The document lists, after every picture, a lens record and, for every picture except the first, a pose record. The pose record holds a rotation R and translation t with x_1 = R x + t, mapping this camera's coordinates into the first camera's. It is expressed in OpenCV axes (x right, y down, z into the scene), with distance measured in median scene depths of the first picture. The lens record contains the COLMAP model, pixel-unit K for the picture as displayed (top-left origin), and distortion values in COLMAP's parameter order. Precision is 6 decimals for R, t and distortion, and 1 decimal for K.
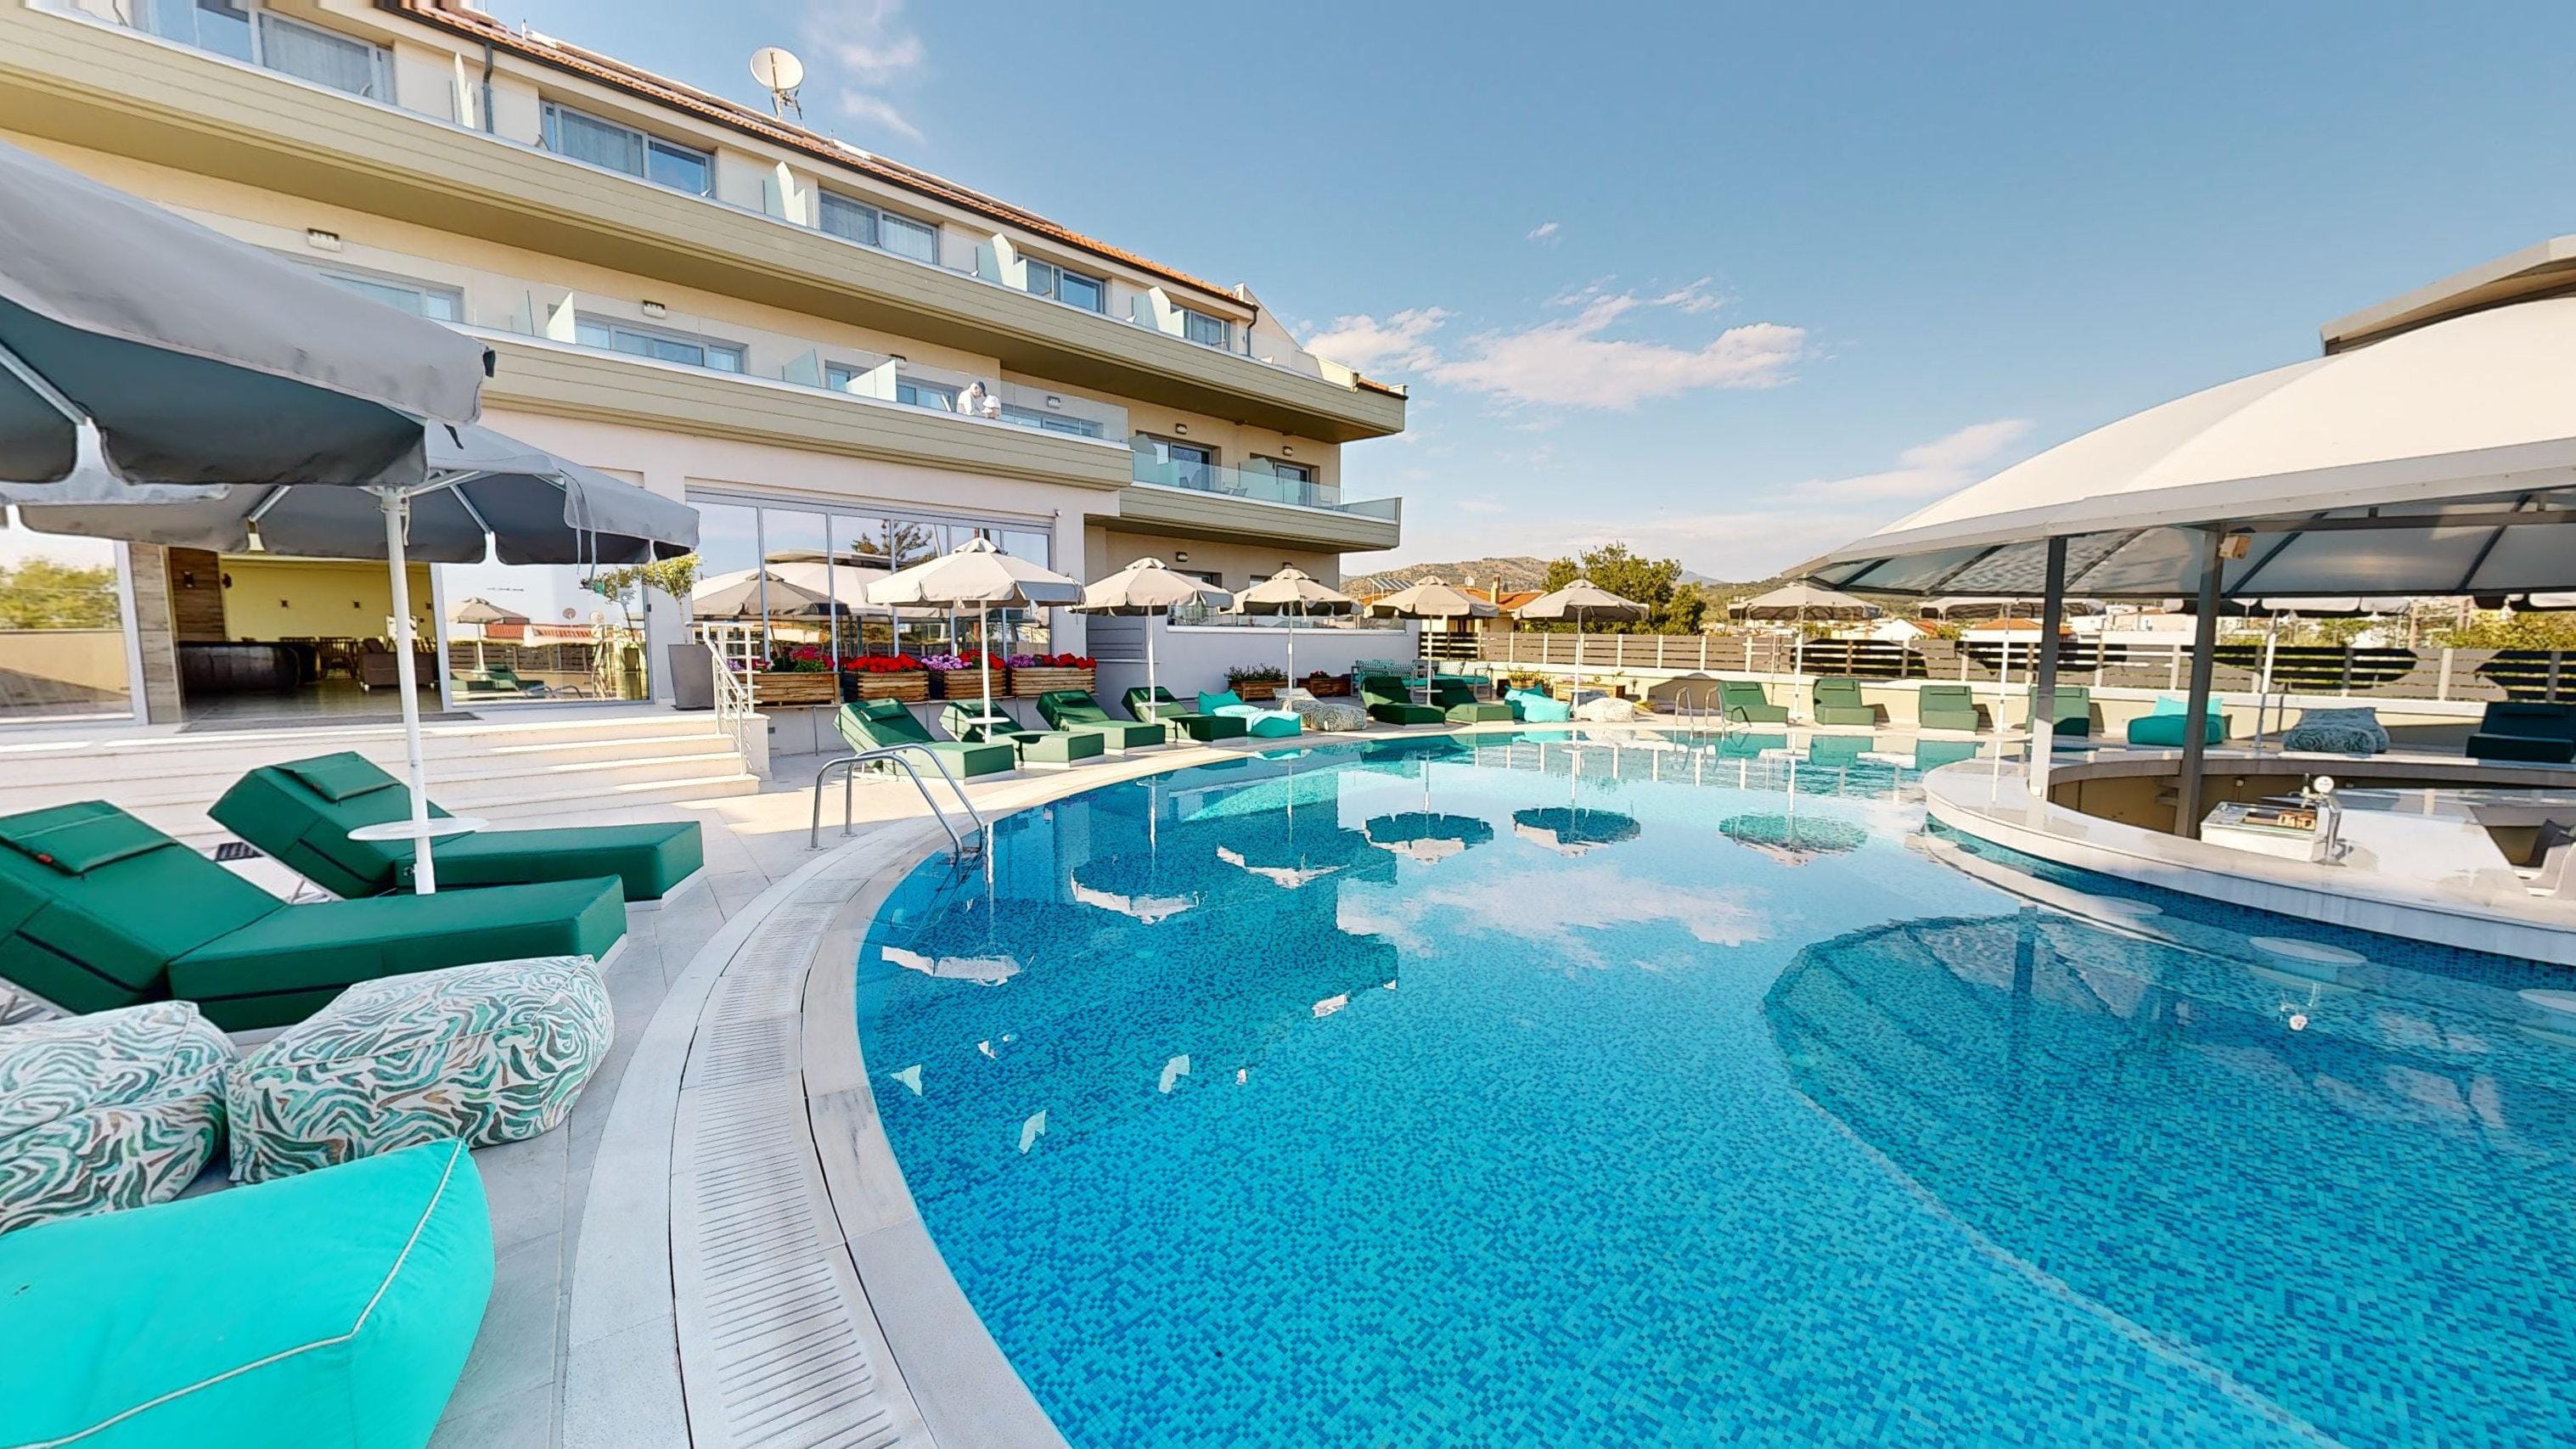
lens RADIAL K [[944.1, 0, 1286.1], [0, 944.1, 728.8], [0, 0, 1]] dist [-0.000195, 0.000039]
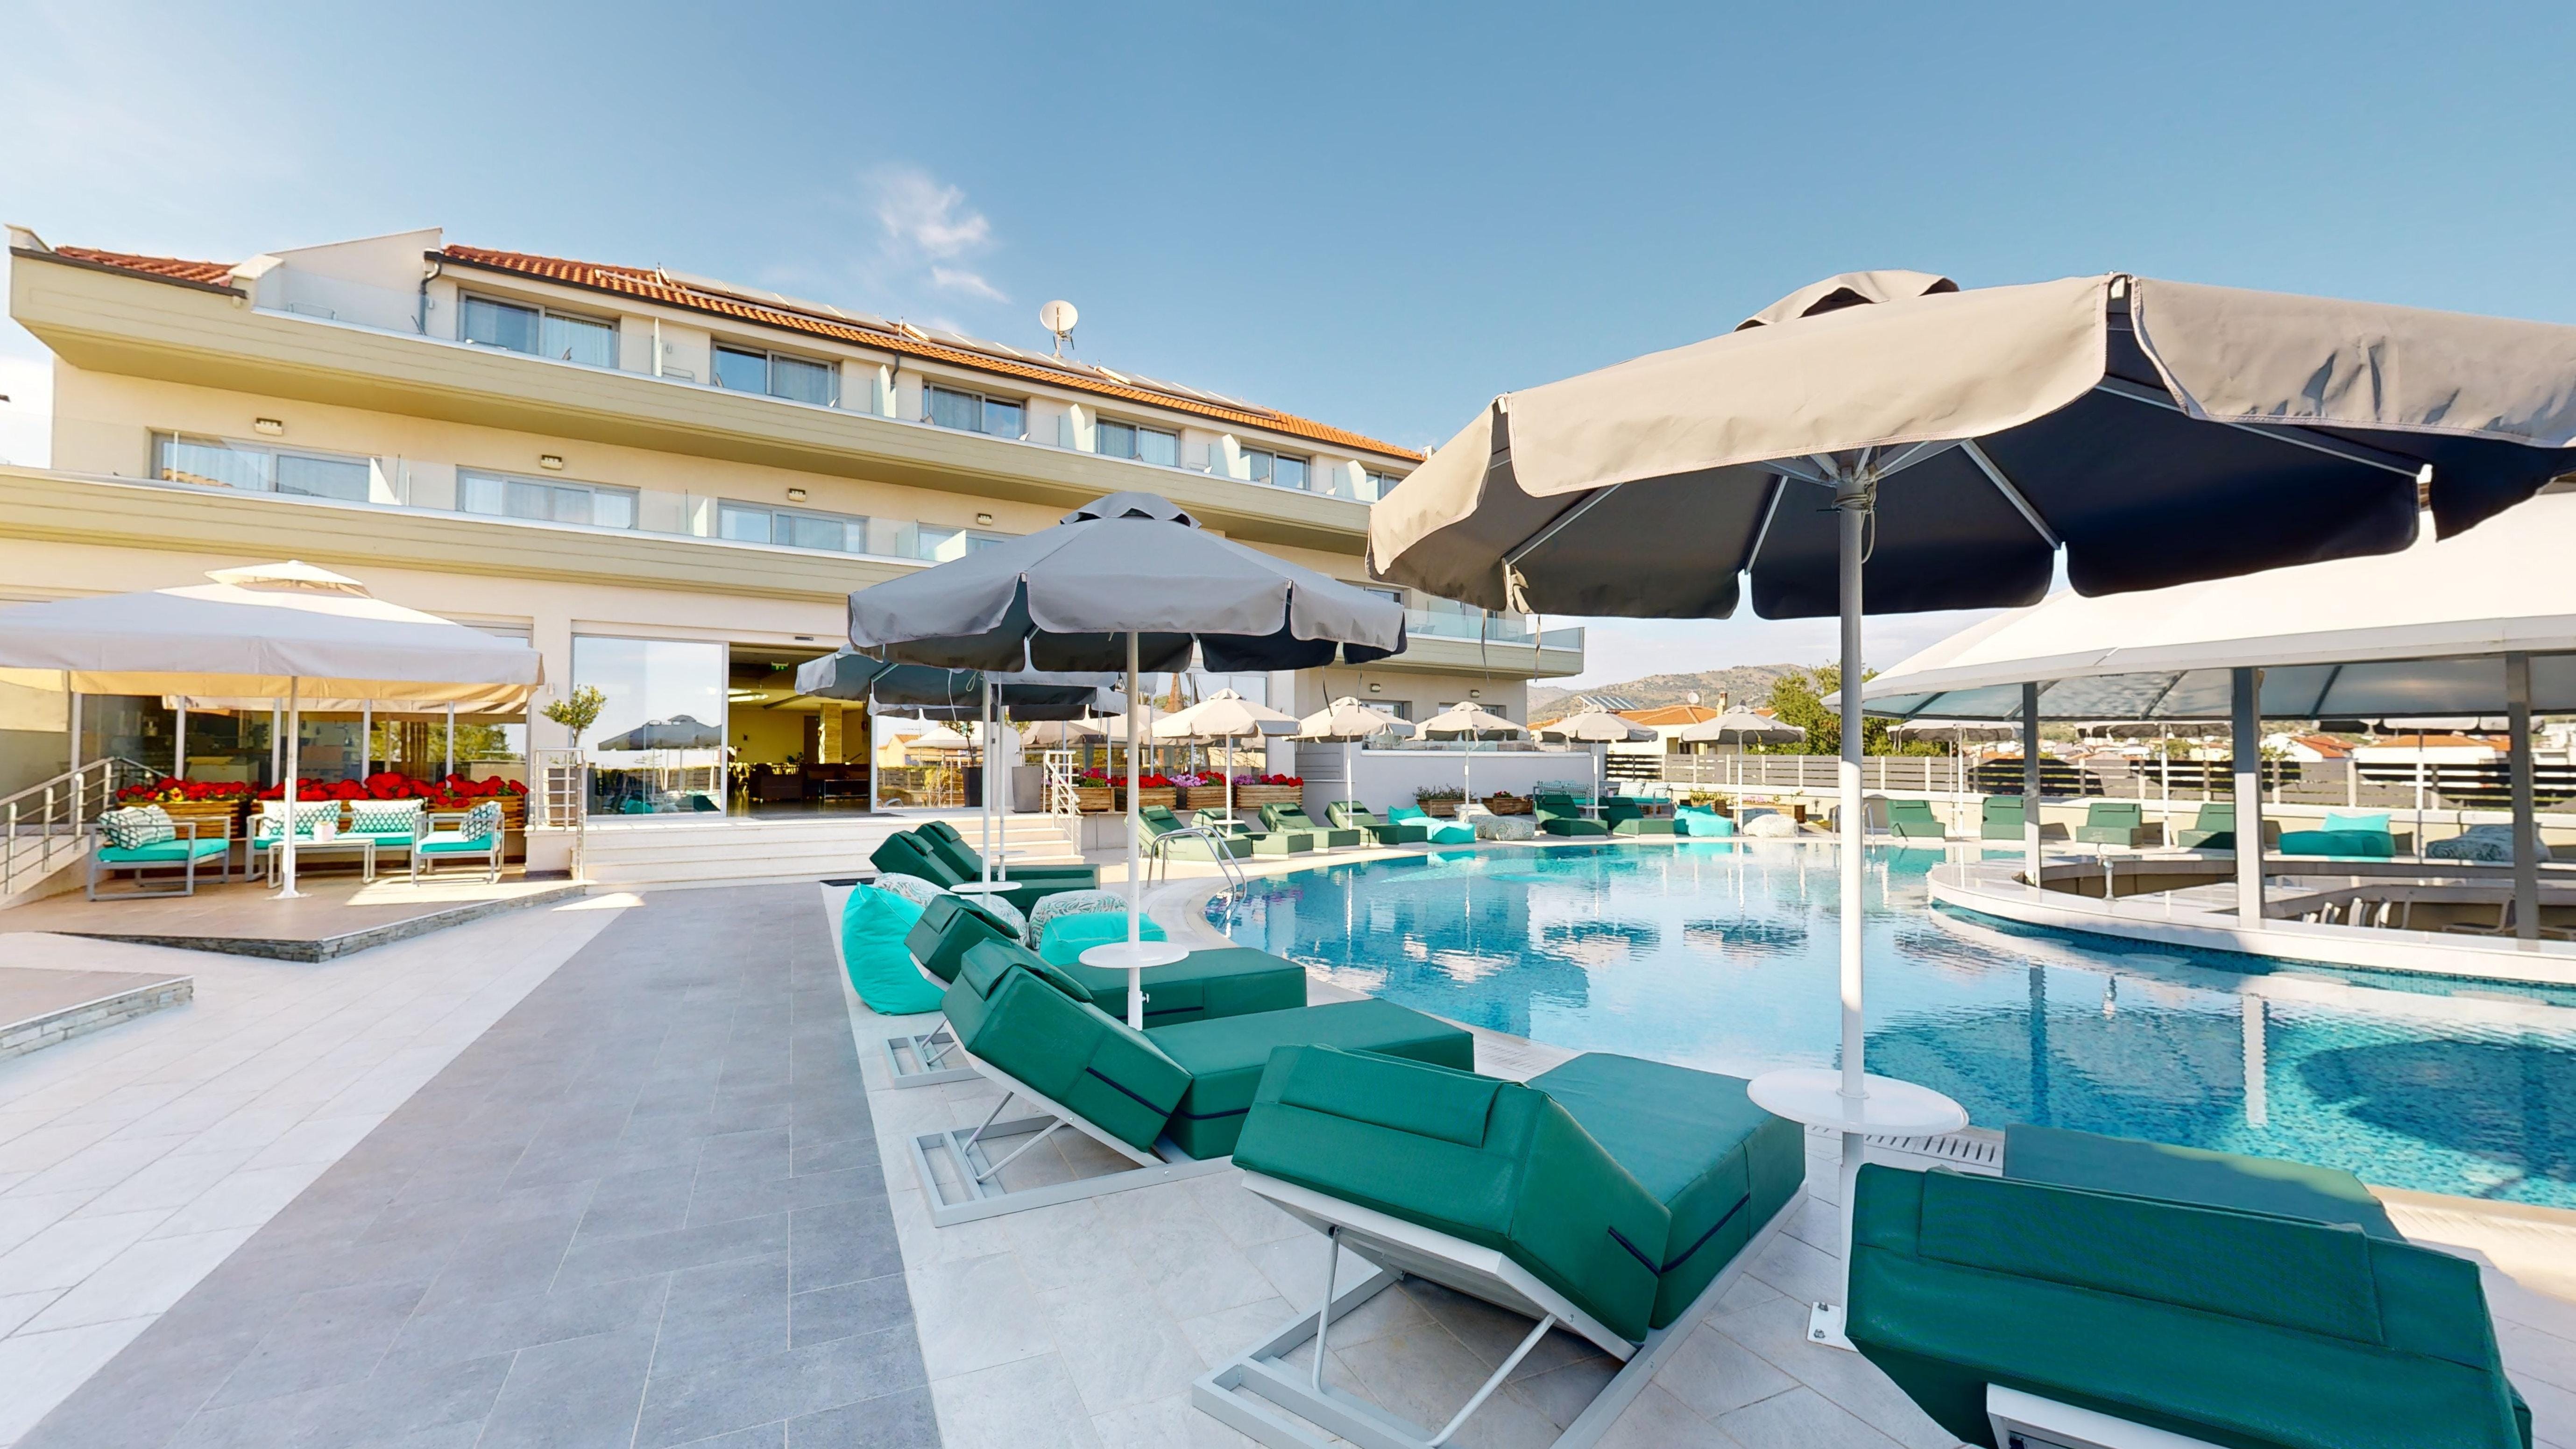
lens RADIAL K [[1072.7, 0, 1286.0], [0, 1072.7, 730.6], [0, 0, 1]] dist [0.000356, -0.000062]
pose [[0.980626, -0.010270, -0.195622, 0.042187], [-0.014267, 0.992228, -0.123613, 0.032730], [0.195371, 0.124009, 0.972858, -0.319167]]
